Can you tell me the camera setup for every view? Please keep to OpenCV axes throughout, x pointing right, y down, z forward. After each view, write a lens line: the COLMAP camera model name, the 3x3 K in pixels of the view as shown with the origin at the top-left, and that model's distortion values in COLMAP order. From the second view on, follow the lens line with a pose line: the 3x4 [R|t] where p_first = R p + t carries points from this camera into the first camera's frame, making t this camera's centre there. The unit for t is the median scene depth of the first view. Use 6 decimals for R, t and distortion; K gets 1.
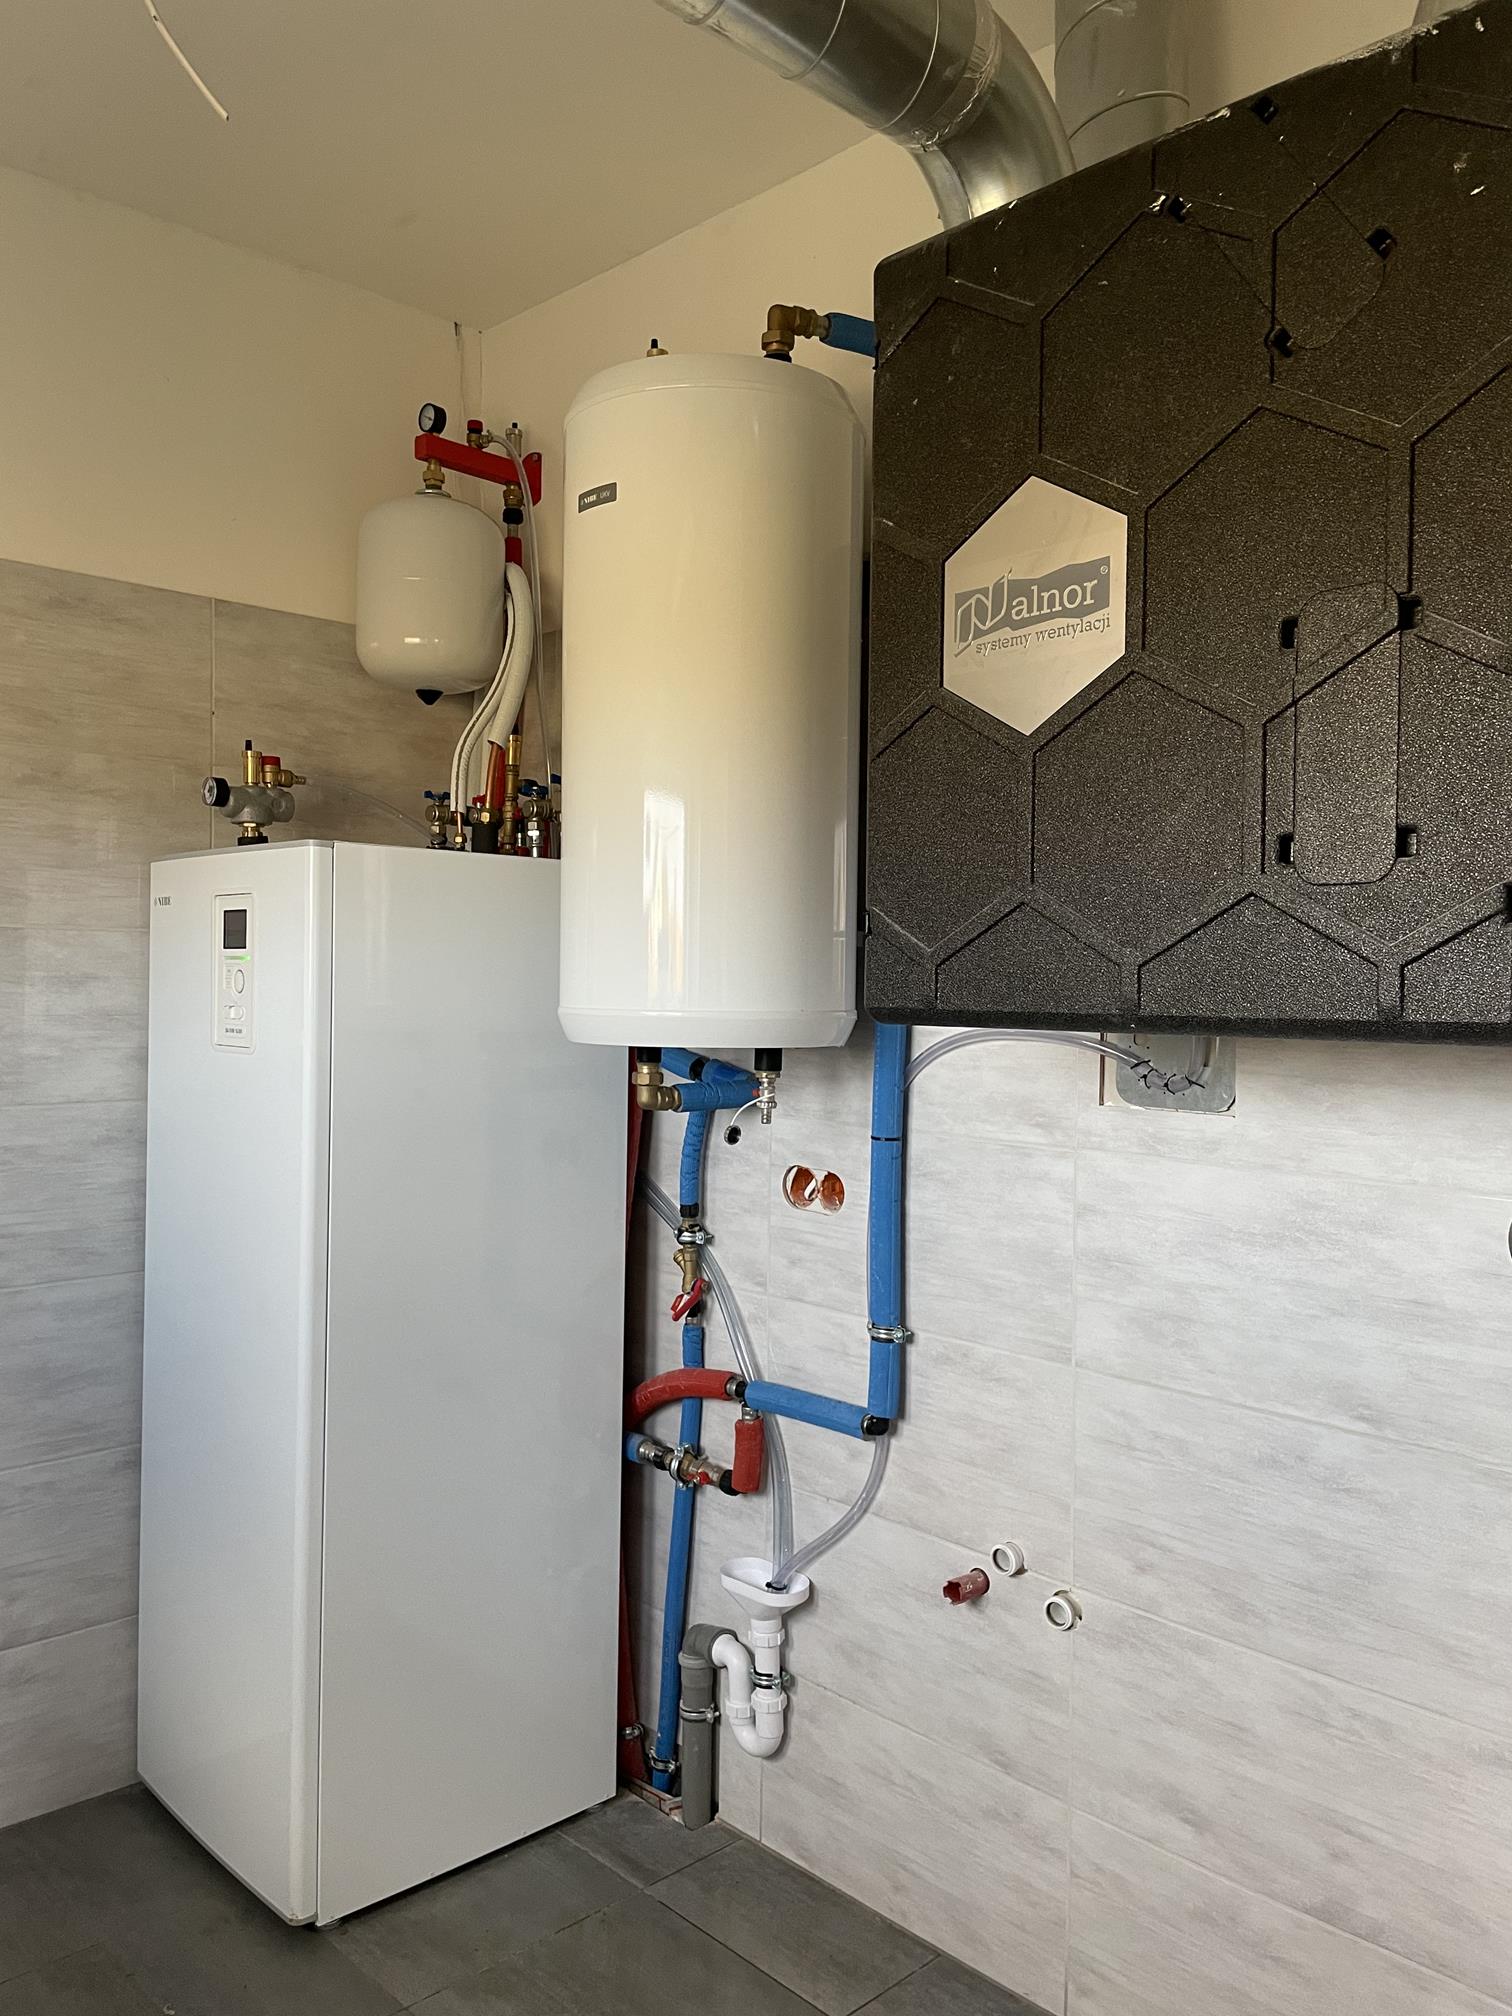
lens RADIAL K [[1544.0, 0, 758.5], [0, 1544.0, 999.0], [0, 0, 1]] dist [0.086249, -0.123647]
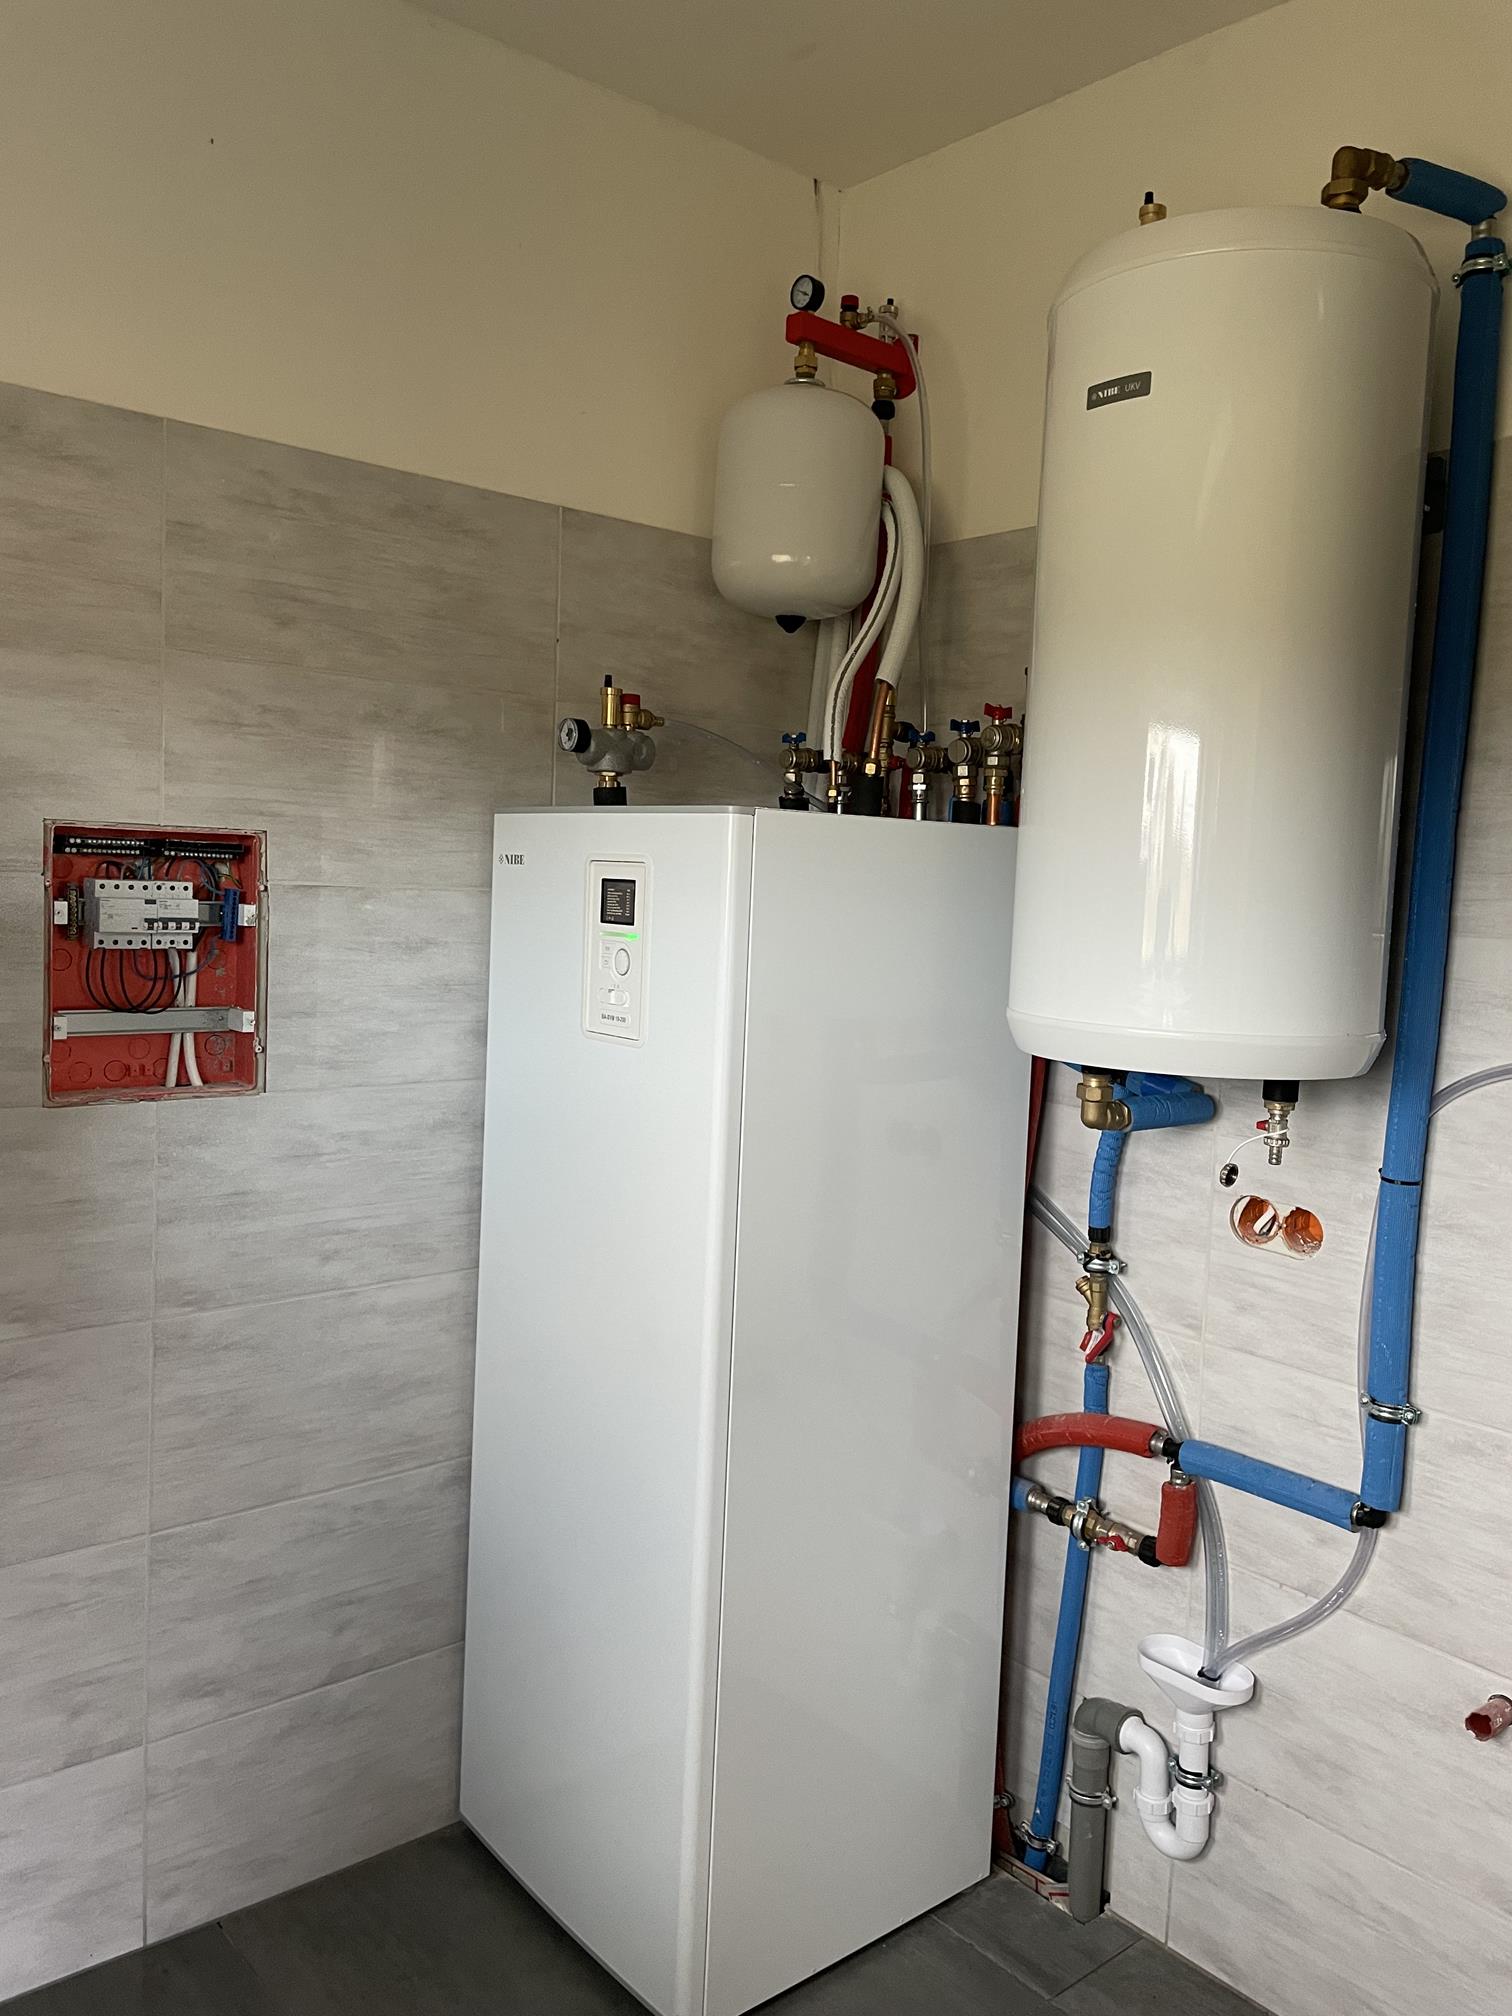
lens RADIAL K [[1544.0, 0, 758.5], [0, 1544.0, 999.0], [0, 0, 1]] dist [0.086249, -0.123647]
pose [[0.997719, 0.033662, -0.058507, -0.199234], [-0.029858, 0.997456, 0.064723, -0.047174], [0.060537, -0.062829, 0.996187, 0.140197]]
